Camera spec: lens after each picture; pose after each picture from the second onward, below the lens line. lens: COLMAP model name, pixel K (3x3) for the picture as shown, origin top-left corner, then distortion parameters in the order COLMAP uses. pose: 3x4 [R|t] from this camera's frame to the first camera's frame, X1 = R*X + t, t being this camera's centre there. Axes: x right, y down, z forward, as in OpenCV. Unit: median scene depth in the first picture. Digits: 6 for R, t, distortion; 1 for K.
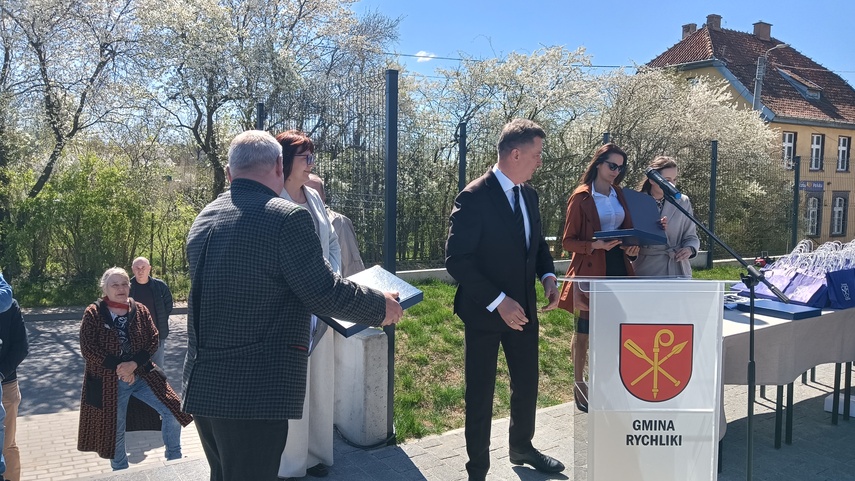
lens RADIAL K [[678.2, 0, 421.8], [0, 678.2, 235.5], [0, 0, 1]] dist [0.081102, -0.149196]
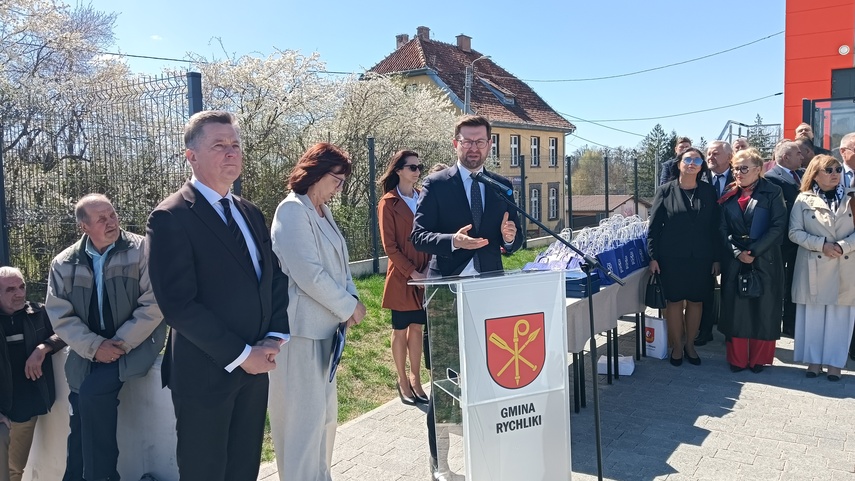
lens RADIAL K [[678.2, 0, 424.1], [0, 678.2, 239.0], [0, 0, 1]] dist [0.081102, -0.149196]
pose [[0.920869, -0.075575, 0.382478, -0.027613], [0.076097, 0.997005, 0.013785, -0.002411], [-0.382374, 0.016411, 0.923862, 0.009792]]
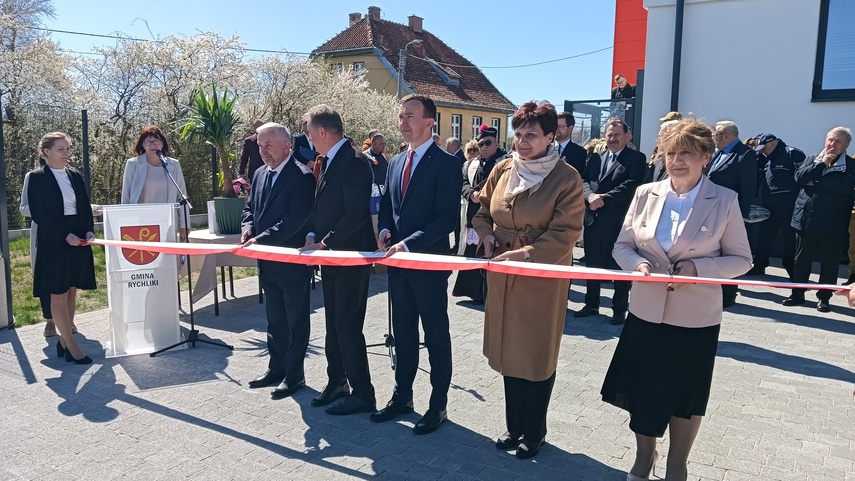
lens RADIAL K [[678.2, 0, 424.4], [0, 678.2, 235.0], [0, 0, 1]] dist [0.081102, -0.149196]
pose [[0.910922, -0.058504, 0.408409, 0.041575], [0.043297, 0.997985, 0.046392, 0.014703], [-0.410300, -0.024576, 0.911619, -0.174634]]
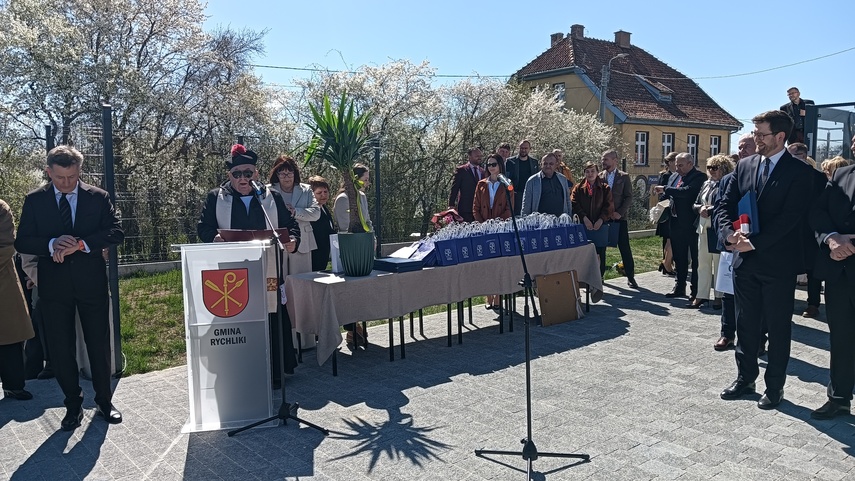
lens RADIAL K [[678.2, 0, 420.0], [0, 678.2, 232.3], [0, 0, 1]] dist [0.081102, -0.149196]
pose [[0.992280, -0.033811, 0.119324, 0.090609], [0.034796, 0.999375, -0.006180, 0.009885], [-0.119040, 0.010285, 0.992836, -0.099518]]
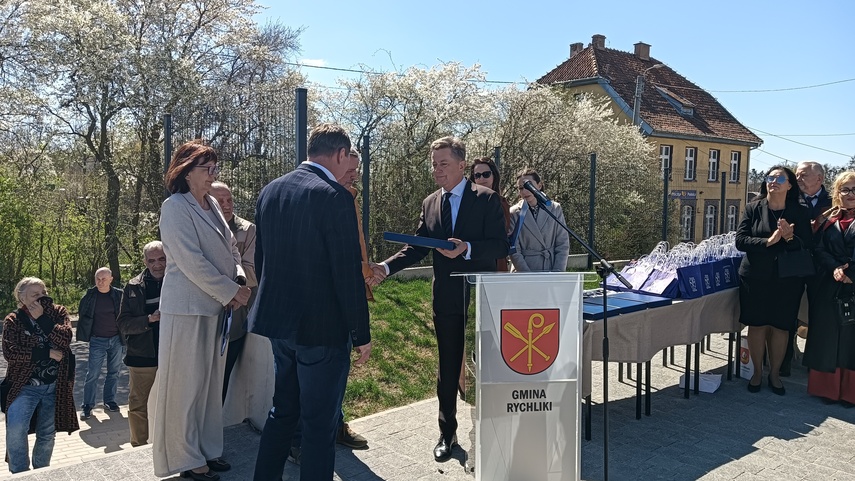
lens RADIAL K [[678.2, 0, 423.5], [0, 678.2, 232.5], [0, 0, 1]] dist [0.081102, -0.149196]
pose [[0.989408, -0.008525, 0.144913, -0.002196], [0.011103, 0.999794, -0.016996, 0.001825], [-0.144738, 0.018425, 0.989298, -0.023649]]
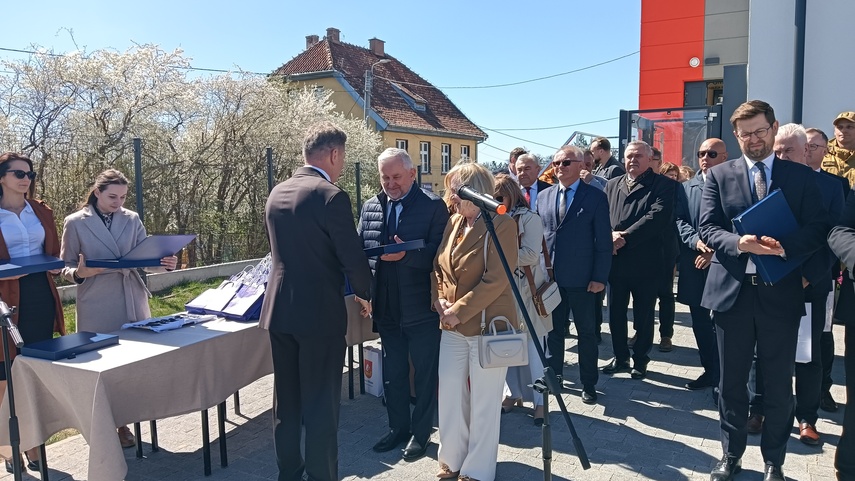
lens RADIAL K [[678.2, 0, 426.3], [0, 678.2, 245.4], [0, 0, 1]] dist [0.081102, -0.149196]
pose [[0.880256, -0.067820, 0.469628, 0.079252], [0.065214, 0.997632, 0.021834, -0.000989], [-0.469997, 0.011407, 0.882594, 0.005616]]
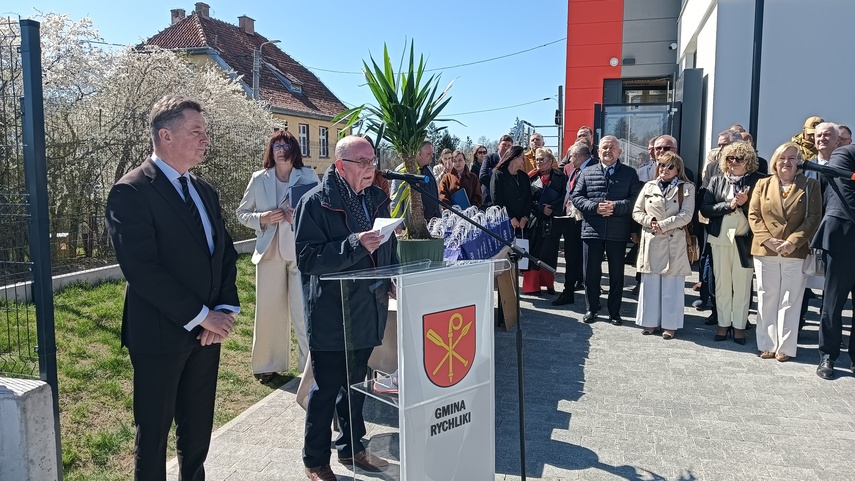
lens RADIAL K [[678.2, 0, 432.7], [0, 678.2, 237.7], [0, 0, 1]] dist [0.081102, -0.149196]
pose [[0.744763, -0.084851, 0.661913, -0.048819], [0.069752, 0.996348, 0.049239, -0.004101], [-0.663674, 0.009498, 0.747962, 0.039028]]
